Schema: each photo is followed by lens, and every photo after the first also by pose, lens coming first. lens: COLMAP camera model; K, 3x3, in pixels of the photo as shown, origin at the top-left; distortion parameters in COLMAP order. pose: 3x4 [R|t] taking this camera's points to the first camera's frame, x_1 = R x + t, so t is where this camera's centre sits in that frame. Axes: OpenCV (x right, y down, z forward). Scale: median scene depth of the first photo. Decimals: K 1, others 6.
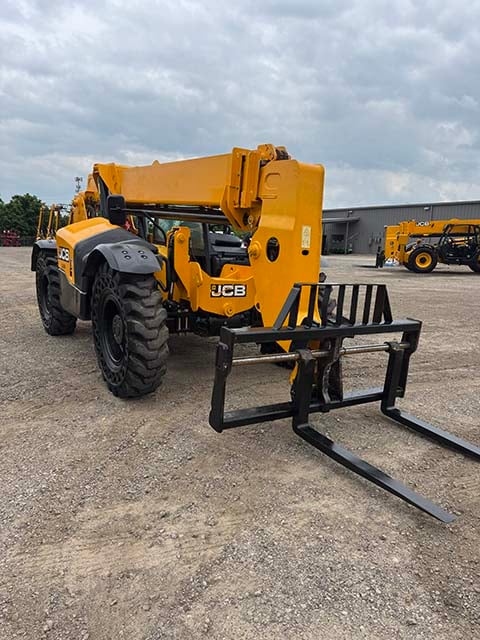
lens RADIAL K [[464.3, 0, 240.0], [0, 464.3, 320.0], [0, 0, 1]] dist [0.104288, 0.001090]
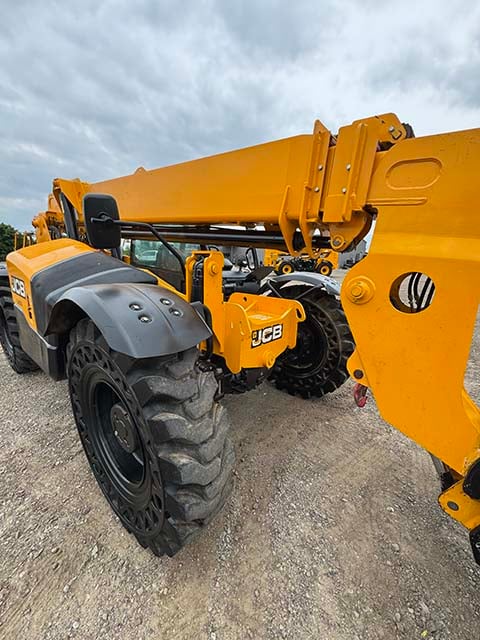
lens RADIAL K [[256.2, 0, 241.6], [0, 256.2, 319.4], [0, 0, 1]] dist [-0.000735, 0.000773]
pose [[0.954230, -0.072652, 0.290115, -0.165945], [0.050330, 0.995220, 0.083686, -0.111828], [-0.294808, -0.065255, 0.953326, 0.537792]]
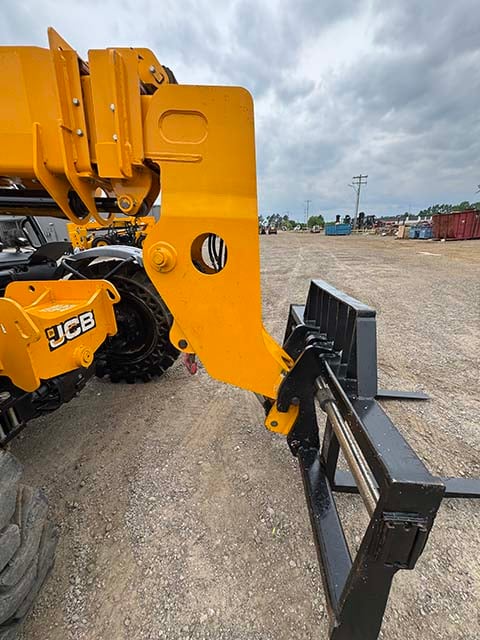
lens RADIAL K [[255.1, 0, 239.8], [0, 255.1, 318.1], [0, 0, 1]] dist [-0.001448, -0.000212]
pose [[0.581582, -0.304295, 0.754432, -0.129372], [0.179386, 0.952547, 0.245917, -0.105120], [-0.793463, -0.007687, 0.608570, 0.549164]]
